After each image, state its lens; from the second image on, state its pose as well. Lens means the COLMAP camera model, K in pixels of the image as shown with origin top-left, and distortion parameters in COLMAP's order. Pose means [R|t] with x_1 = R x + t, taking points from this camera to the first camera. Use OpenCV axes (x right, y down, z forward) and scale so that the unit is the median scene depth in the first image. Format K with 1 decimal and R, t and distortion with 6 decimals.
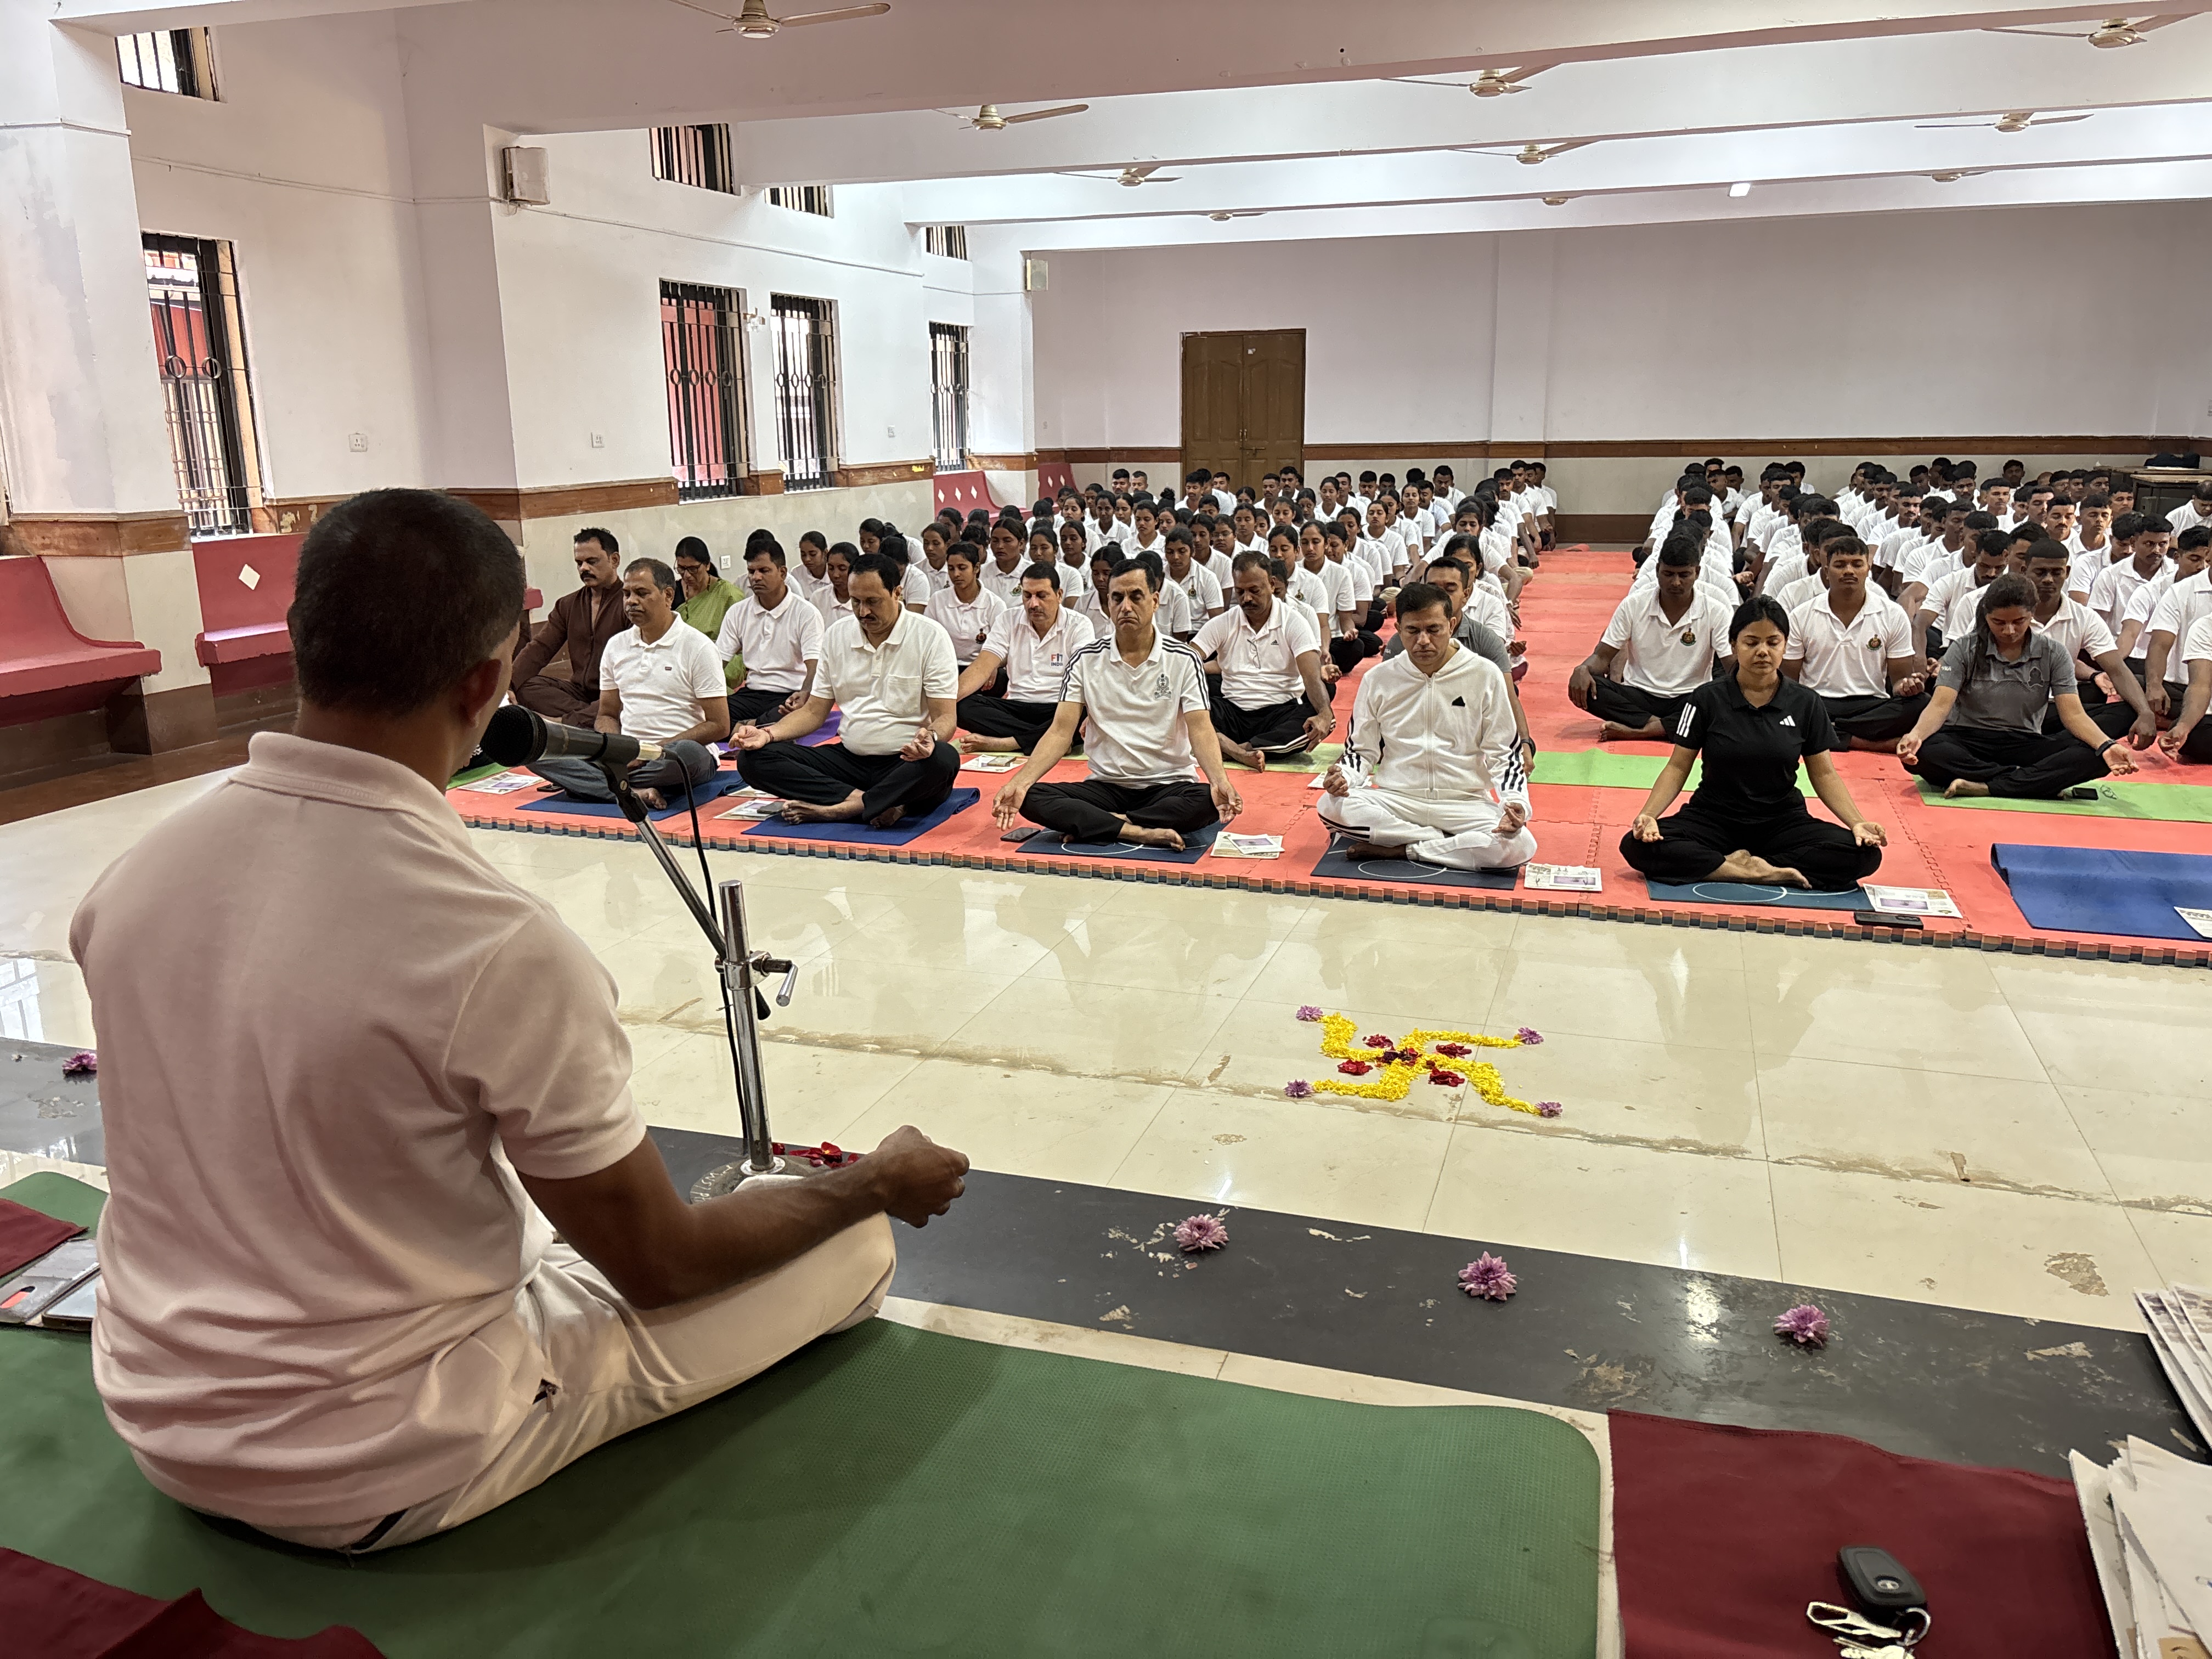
lens RADIAL K [[1671.7, 0, 1100.7], [0, 1671.7, 825.7], [0, 0, 1]] dist [0.052844, -0.053750]
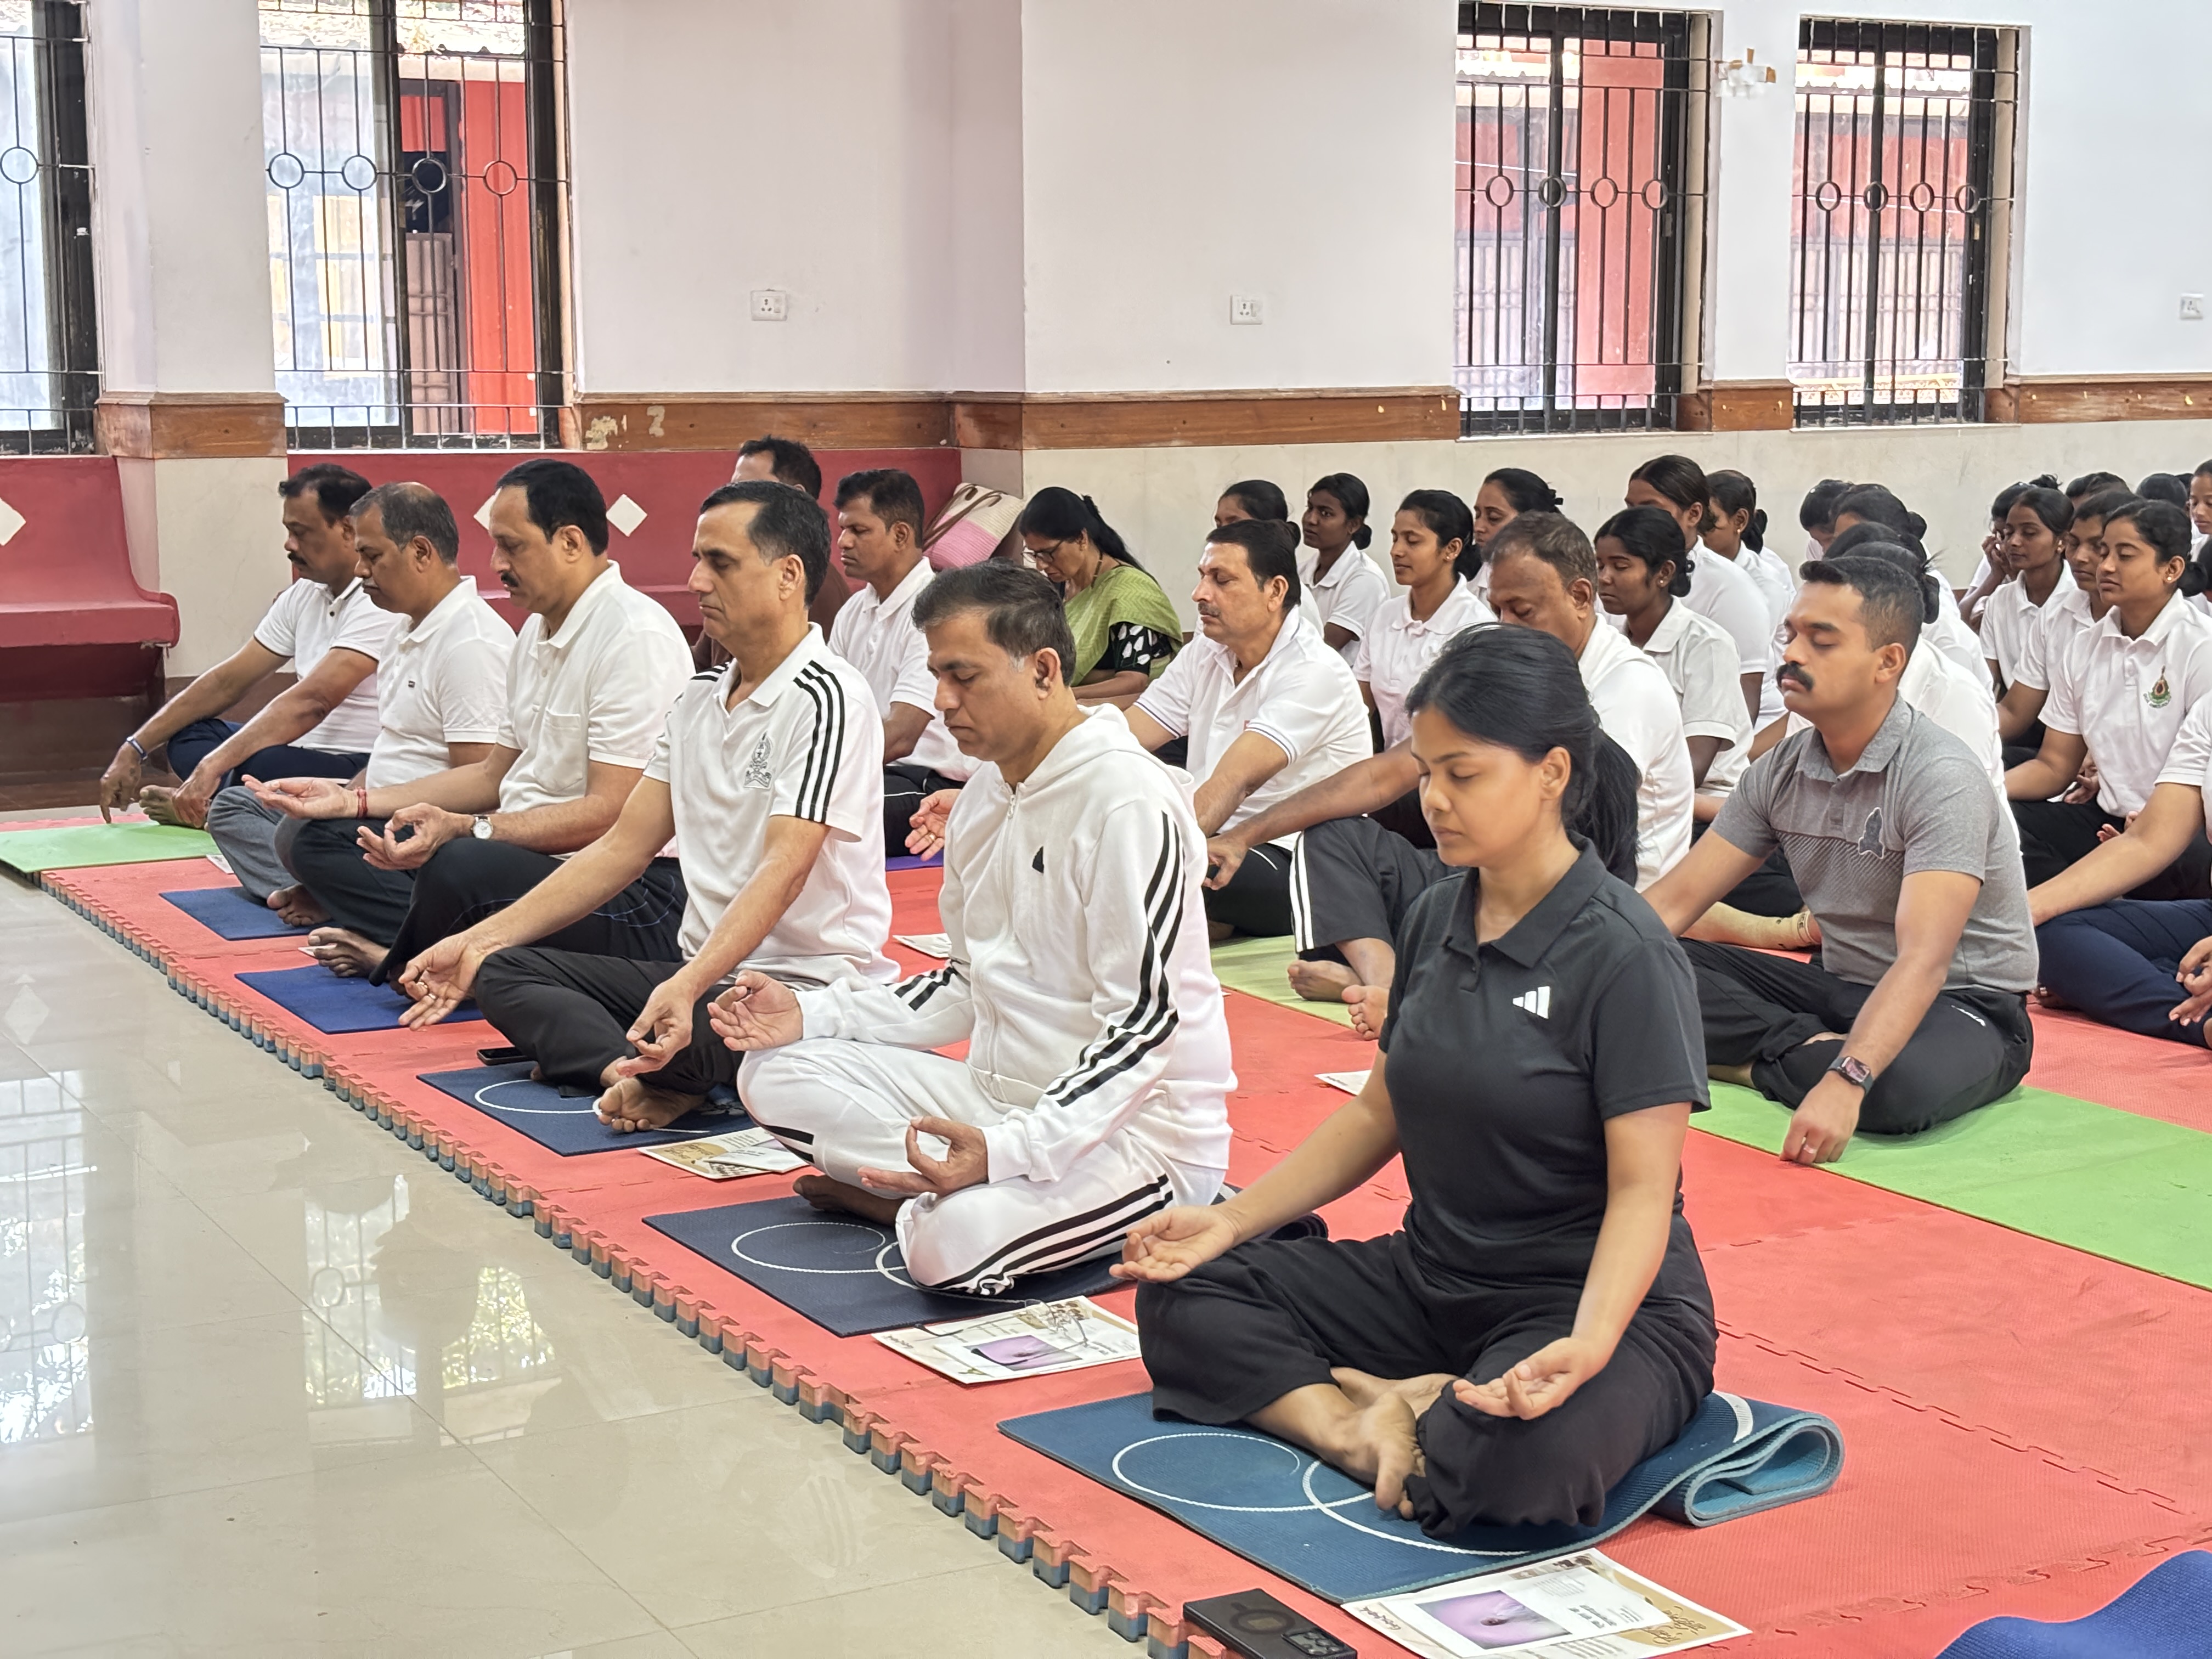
lens RADIAL K [[3322.8, 0, 1097.7], [0, 3322.8, 801.9], [0, 0, 1]] dist [0.305464, -1.275598]
pose [[0.735742, 0.098362, -0.670081, 0.433151], [-0.167162, 0.985161, -0.038929, -0.034124], [0.656309, 0.140654, 0.741266, 0.250842]]
